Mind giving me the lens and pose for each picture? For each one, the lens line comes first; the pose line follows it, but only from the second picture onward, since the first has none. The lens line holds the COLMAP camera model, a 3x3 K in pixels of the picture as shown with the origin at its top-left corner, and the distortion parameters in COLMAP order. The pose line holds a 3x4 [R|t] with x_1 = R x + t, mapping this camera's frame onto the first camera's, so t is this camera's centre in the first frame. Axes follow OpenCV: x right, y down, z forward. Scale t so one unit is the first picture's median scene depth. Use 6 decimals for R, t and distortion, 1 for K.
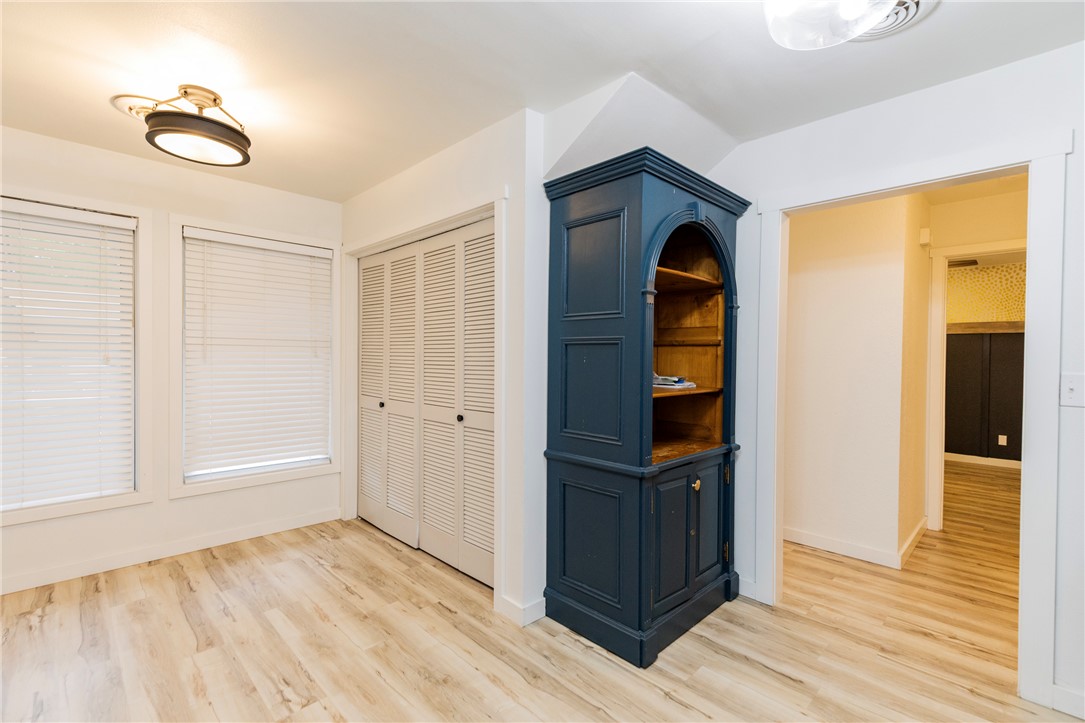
lens RADIAL K [[489.0, 0, 550.4], [0, 489.0, 361.6], [0, 0, 1]] dist [0.010294, -0.001131]
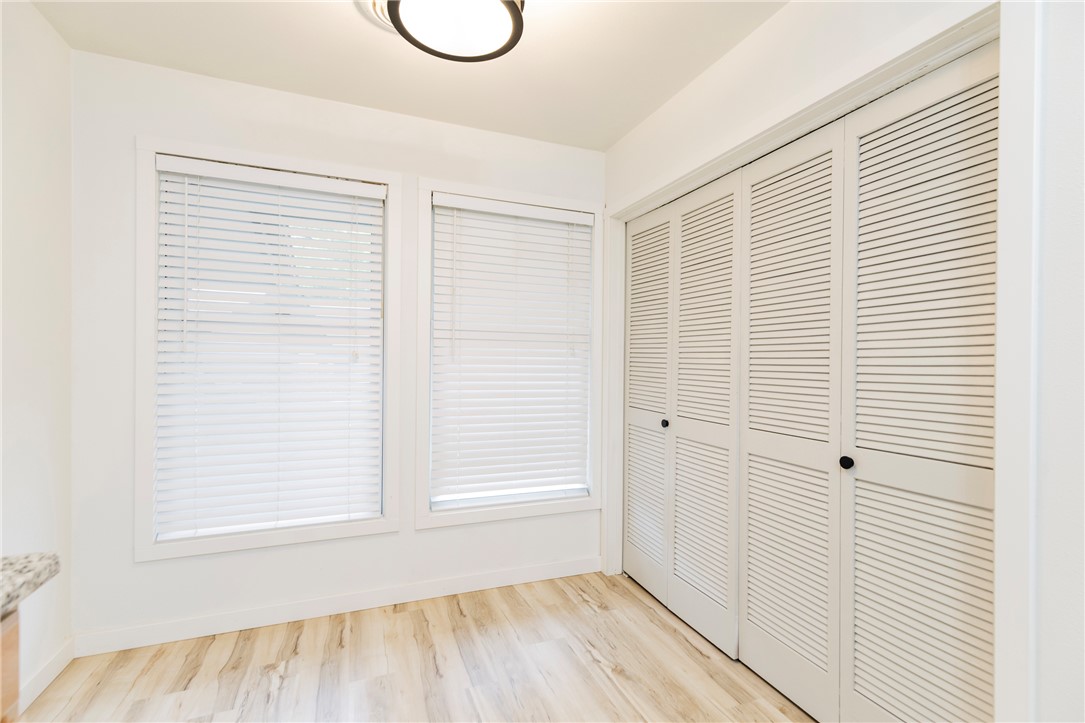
lens RADIAL K [[497.3, 0, 552.1], [0, 497.3, 360.5], [0, 0, 1]] dist [0.012716, -0.000699]
pose [[0.921149, 0.001433, -0.389208, -0.249718], [-0.006616, 0.999906, -0.011976, 0.009873], [0.389155, 0.013606, 0.921072, 0.330257]]
